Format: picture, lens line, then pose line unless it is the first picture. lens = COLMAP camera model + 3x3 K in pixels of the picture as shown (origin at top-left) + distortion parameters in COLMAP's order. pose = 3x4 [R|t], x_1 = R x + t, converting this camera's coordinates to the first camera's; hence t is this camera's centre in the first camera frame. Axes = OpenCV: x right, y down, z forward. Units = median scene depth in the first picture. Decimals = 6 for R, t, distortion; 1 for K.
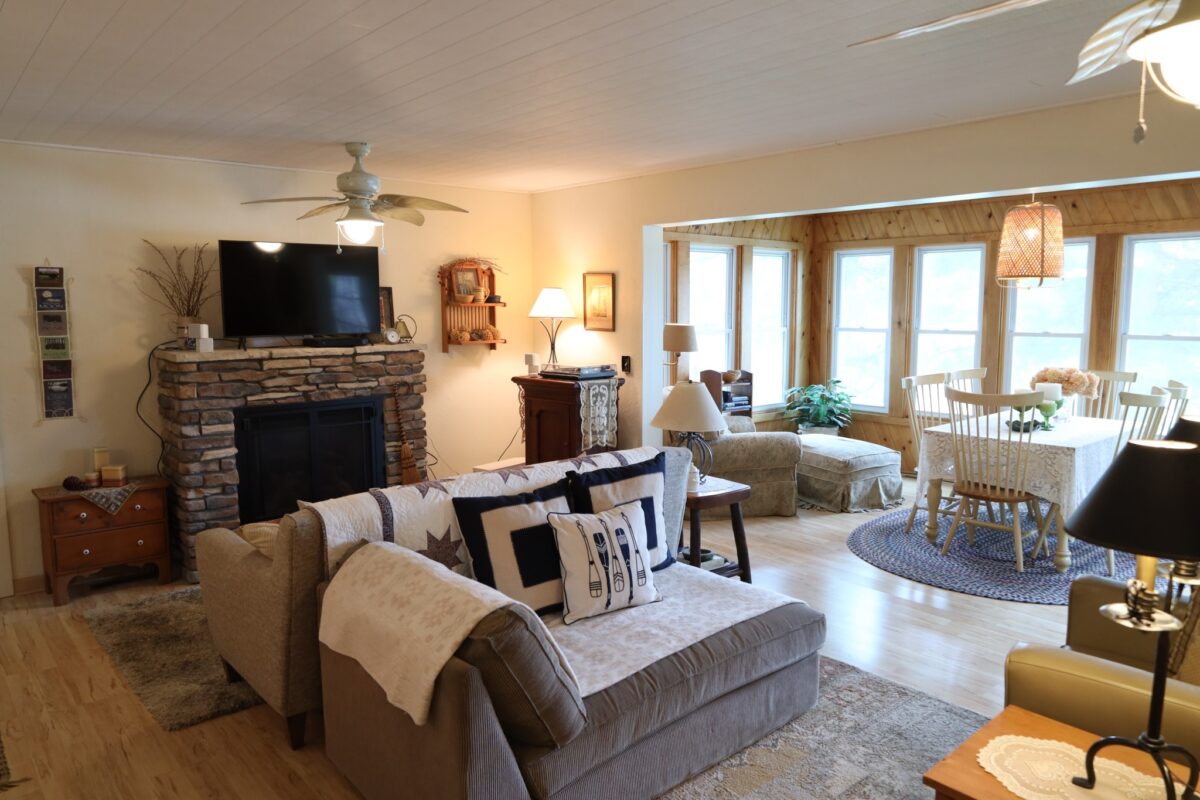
lens RADIAL K [[826.7, 0, 608.0], [0, 826.7, 405.8], [0, 0, 1]] dist [-0.009002, 0.002382]
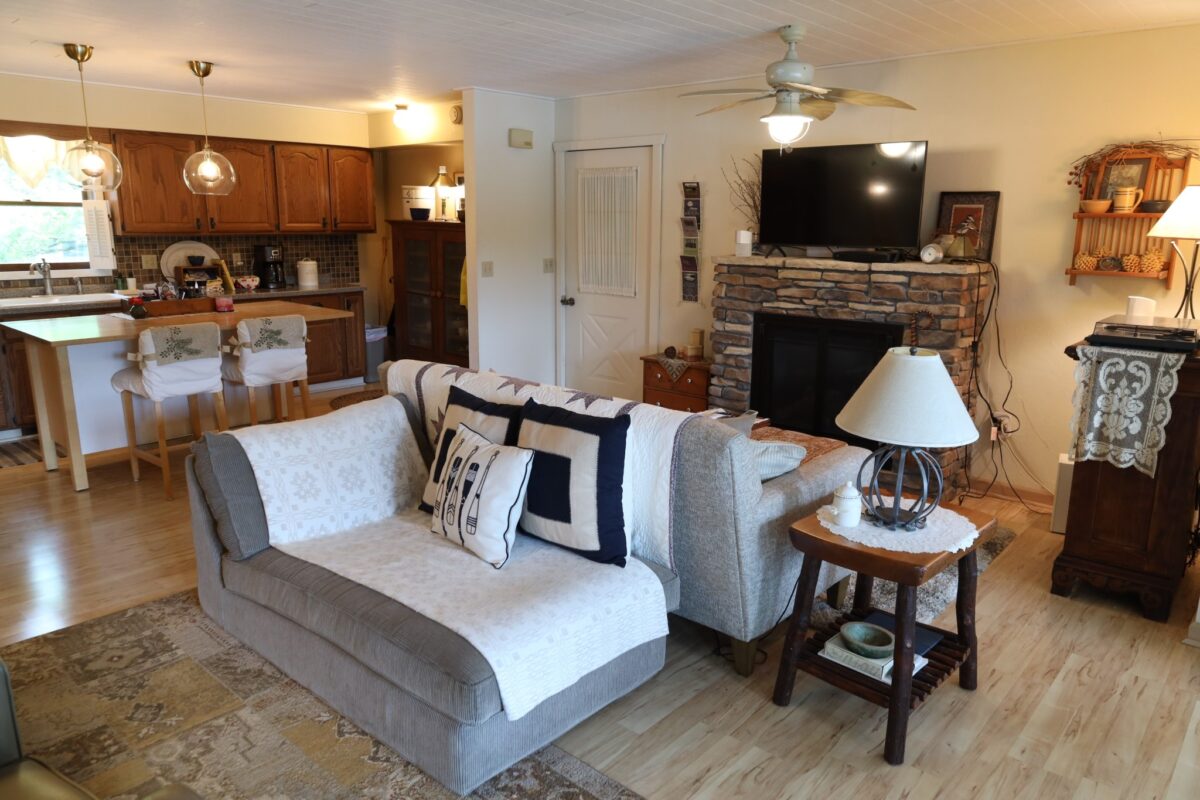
lens RADIAL K [[826.7, 0, 589.5], [0, 826.7, 404.9], [0, 0, 1]] dist [-0.009002, 0.002382]
pose [[0.118643, 0.223204, -0.967525, 0.566183], [-0.130526, 0.969457, 0.207644, -0.072724], [0.984321, 0.101652, 0.144153, 0.640488]]
